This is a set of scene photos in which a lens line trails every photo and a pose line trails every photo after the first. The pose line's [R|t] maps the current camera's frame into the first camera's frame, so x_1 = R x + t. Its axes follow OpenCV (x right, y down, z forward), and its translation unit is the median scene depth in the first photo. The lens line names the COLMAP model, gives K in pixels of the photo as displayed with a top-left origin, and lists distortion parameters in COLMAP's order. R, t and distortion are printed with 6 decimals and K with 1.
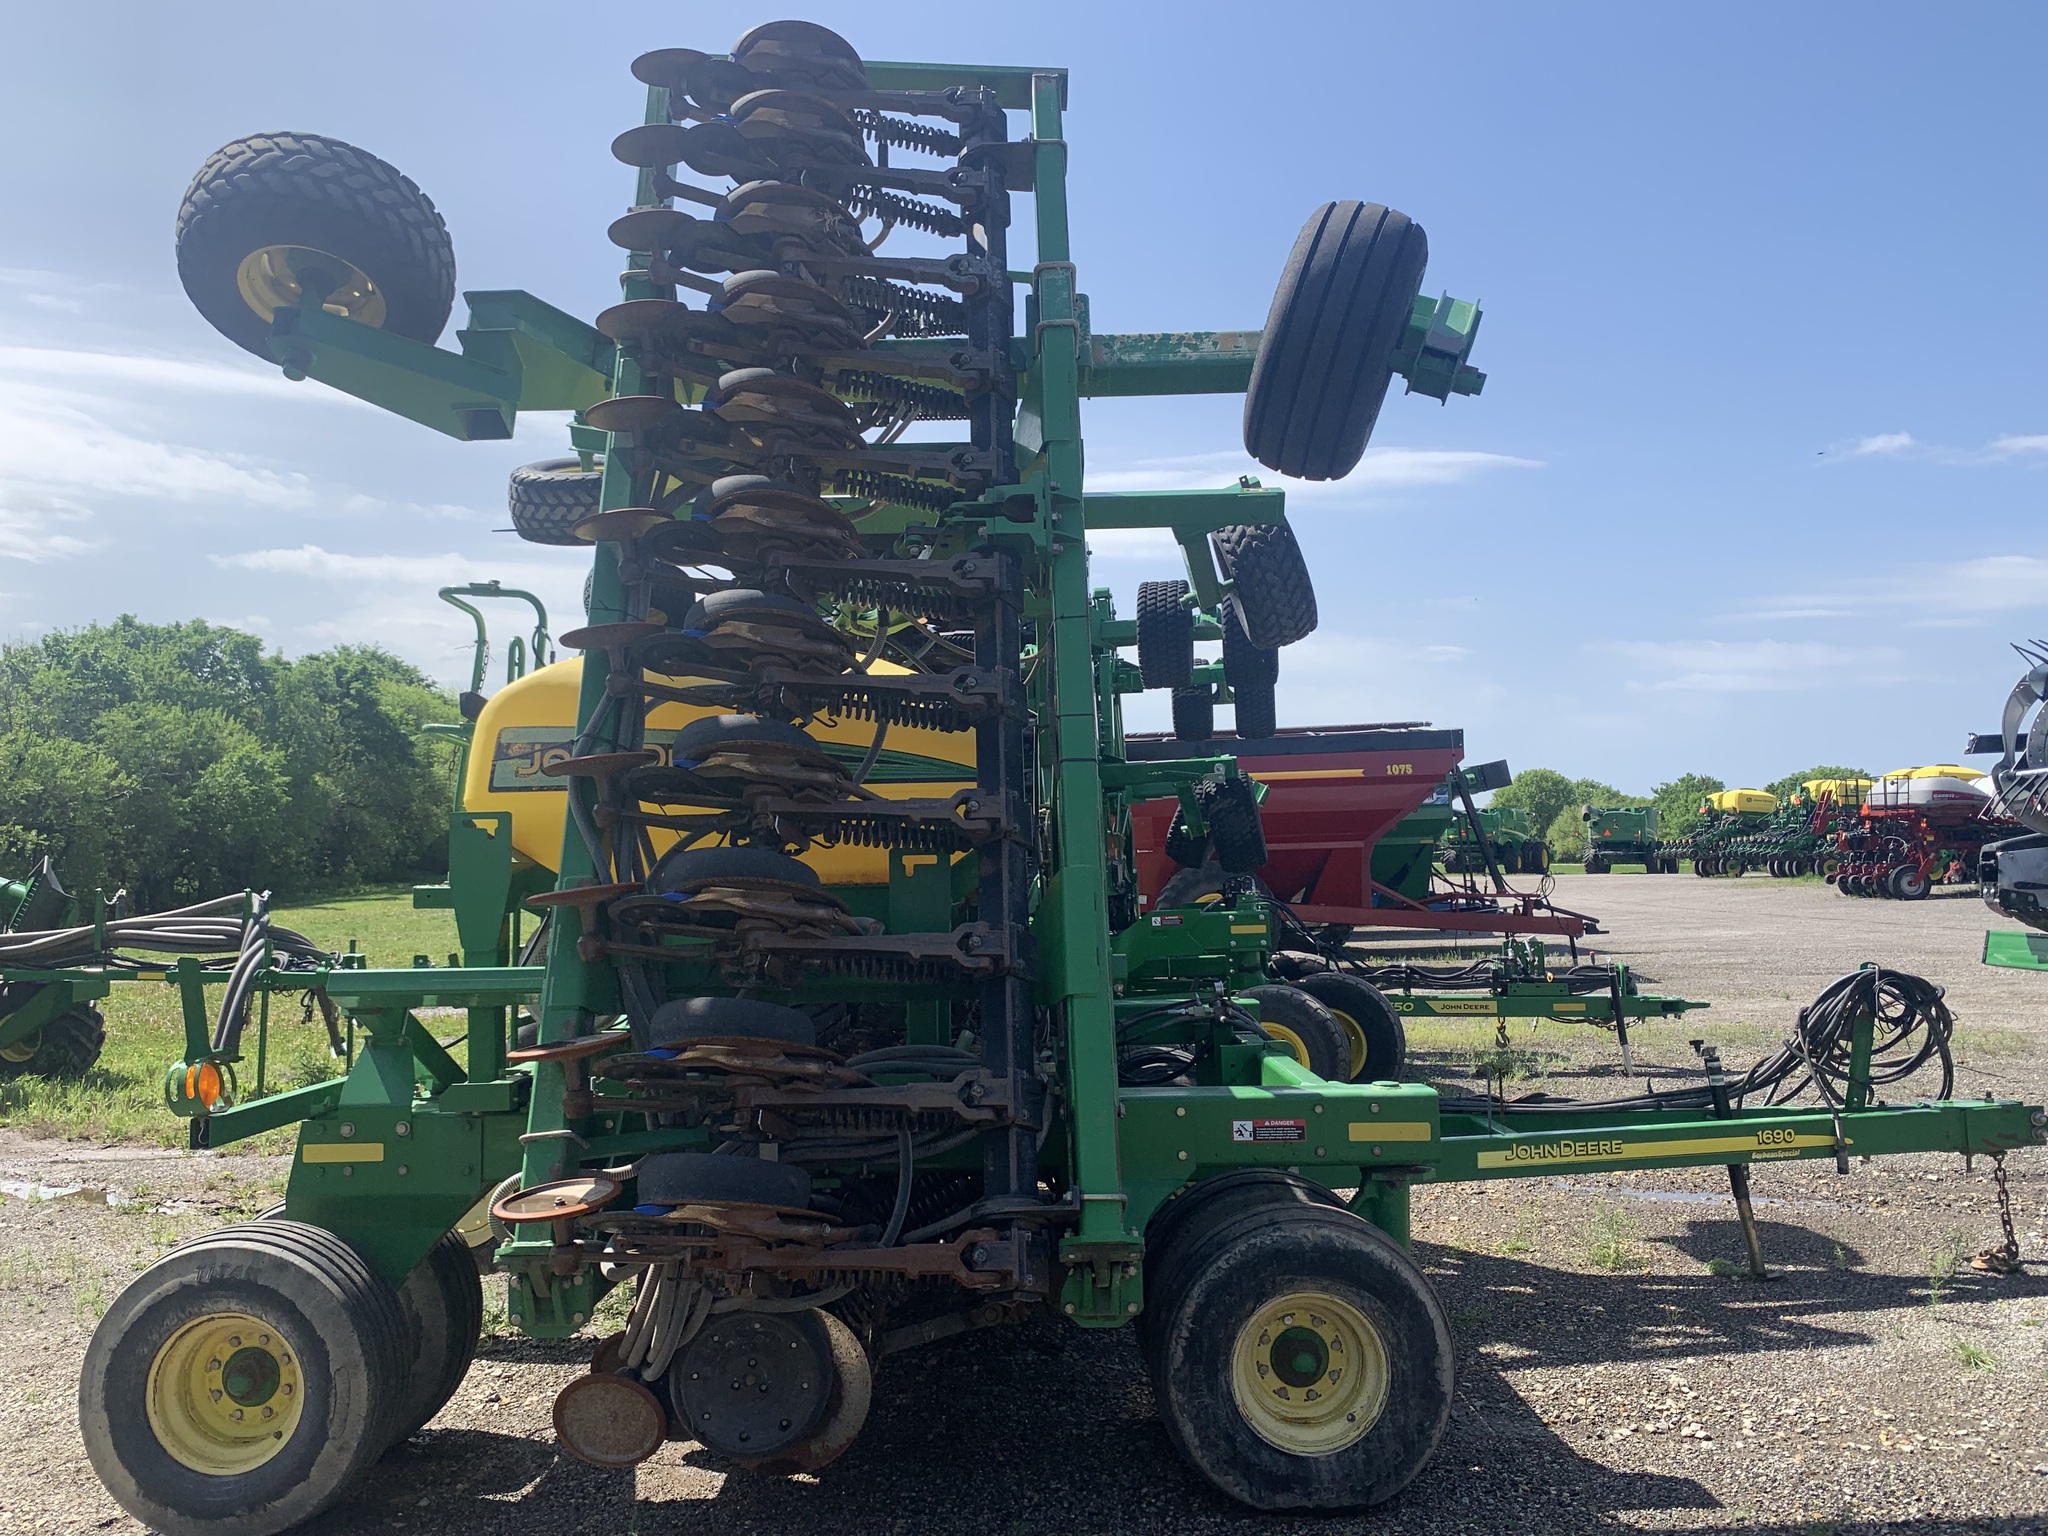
lens RADIAL K [[1554.7, 0, 1002.6], [0, 1554.7, 773.1], [0, 0, 1]] dist [0.025576, -0.035442]
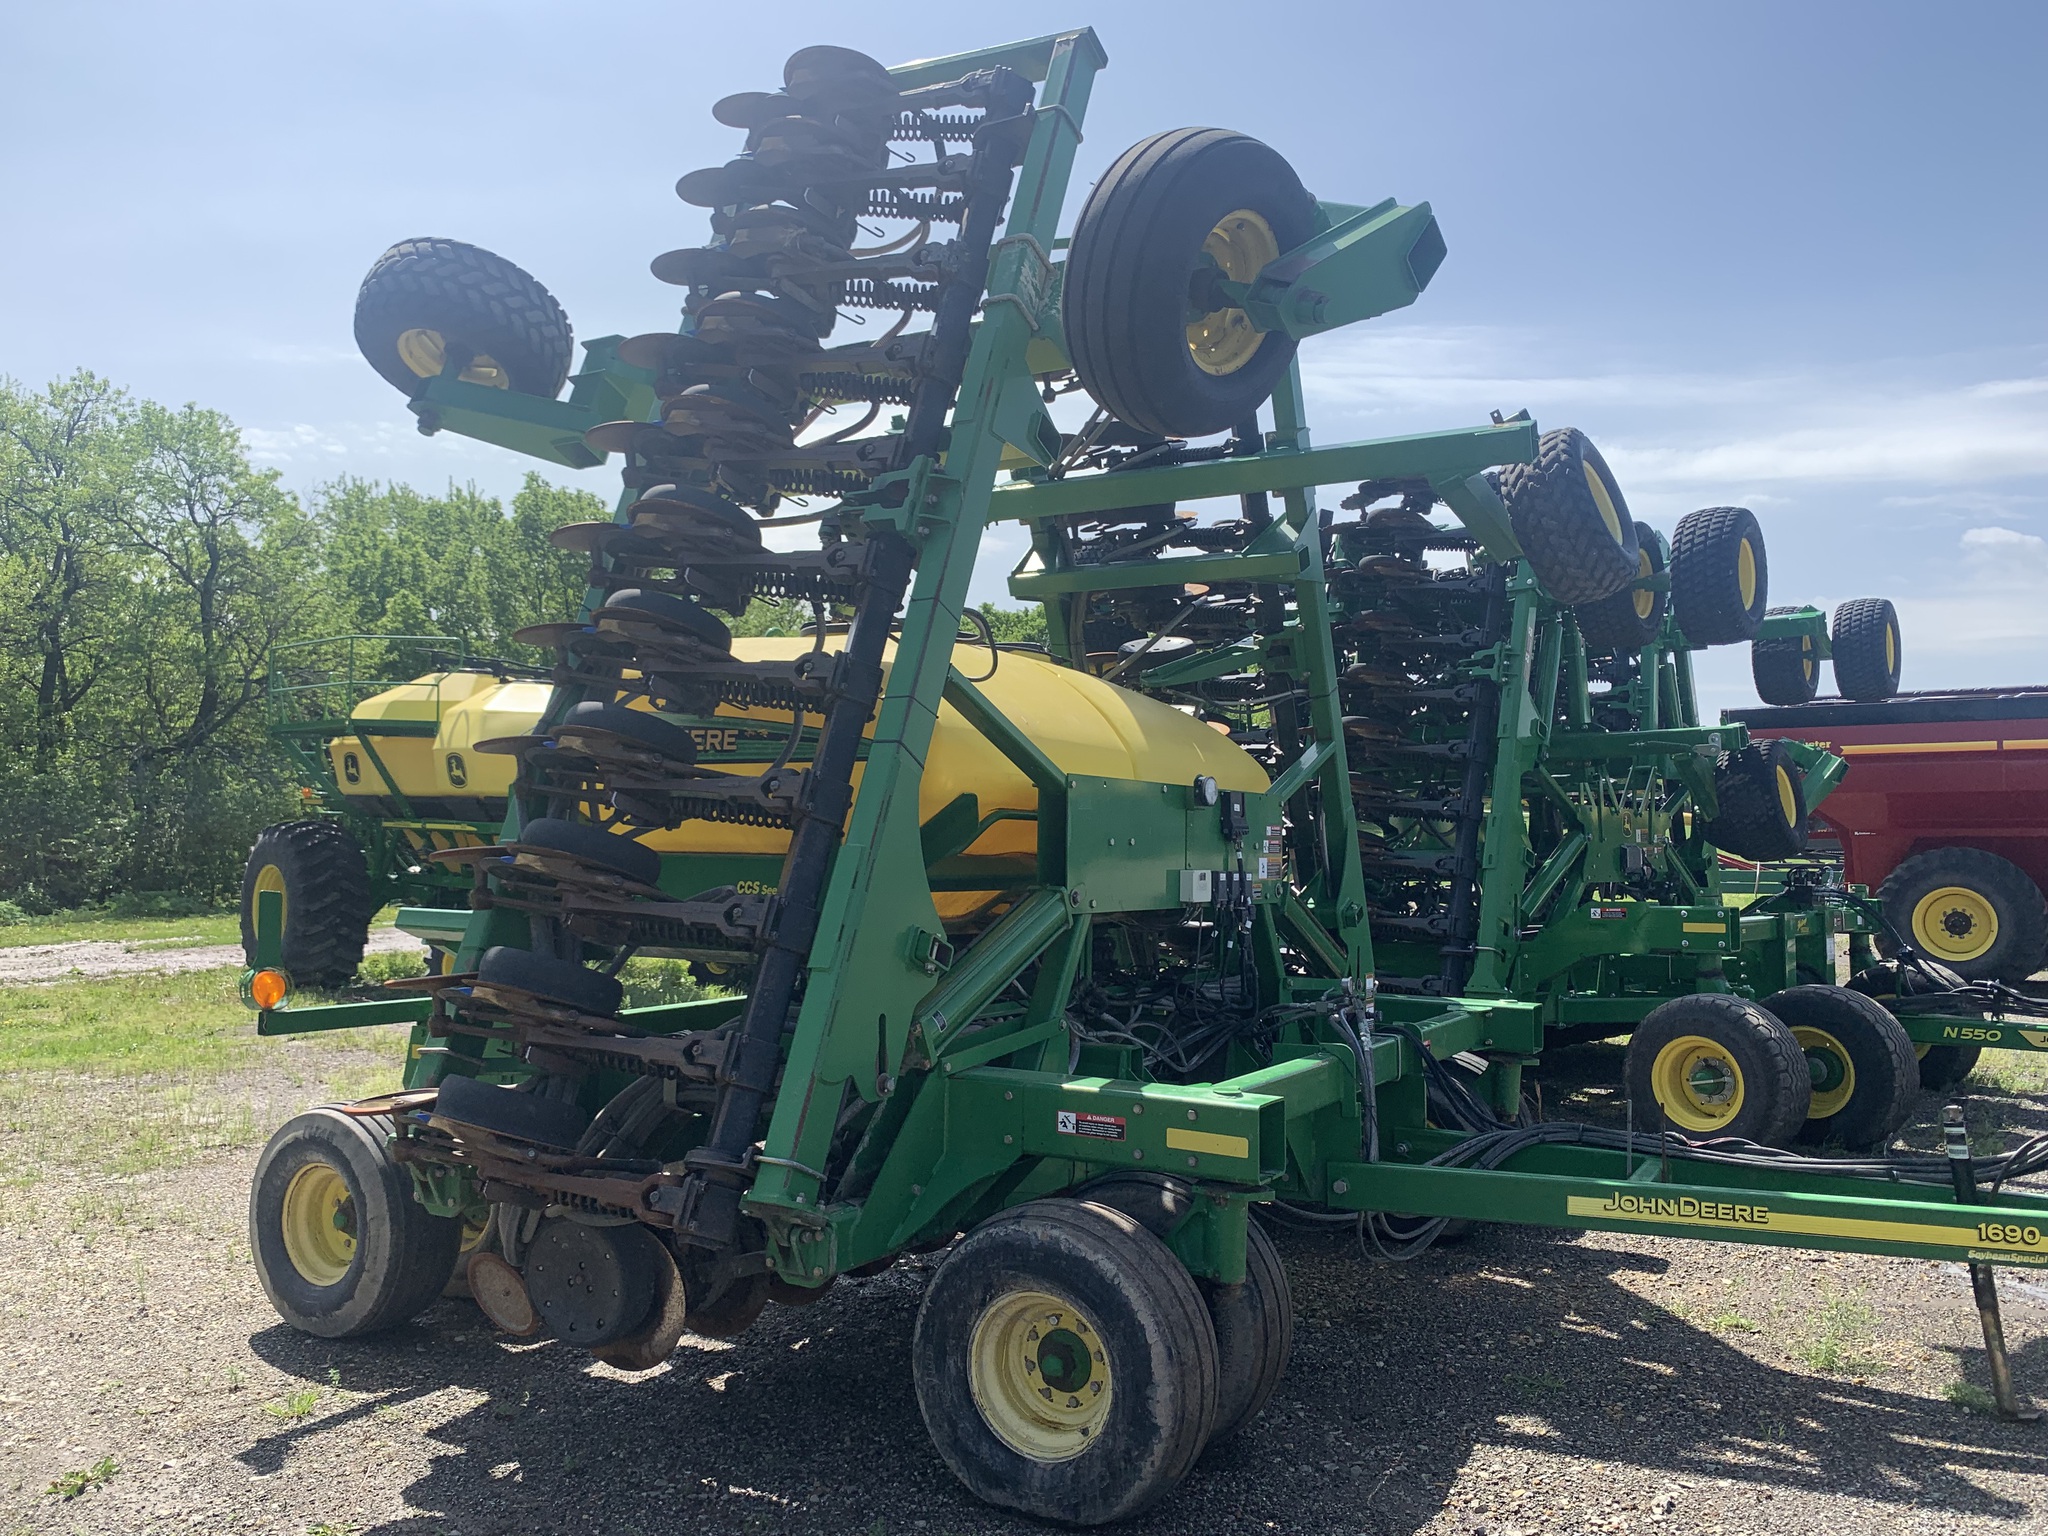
lens RADIAL K [[1554.7, 0, 1000.5], [0, 1554.7, 780.4], [0, 0, 1]] dist [0.025576, -0.035442]
pose [[0.865052, 0.011522, -0.501550, 0.601151], [0.001875, 0.999655, 0.026200, -0.008443], [0.501679, -0.023605, 0.864732, 0.147825]]
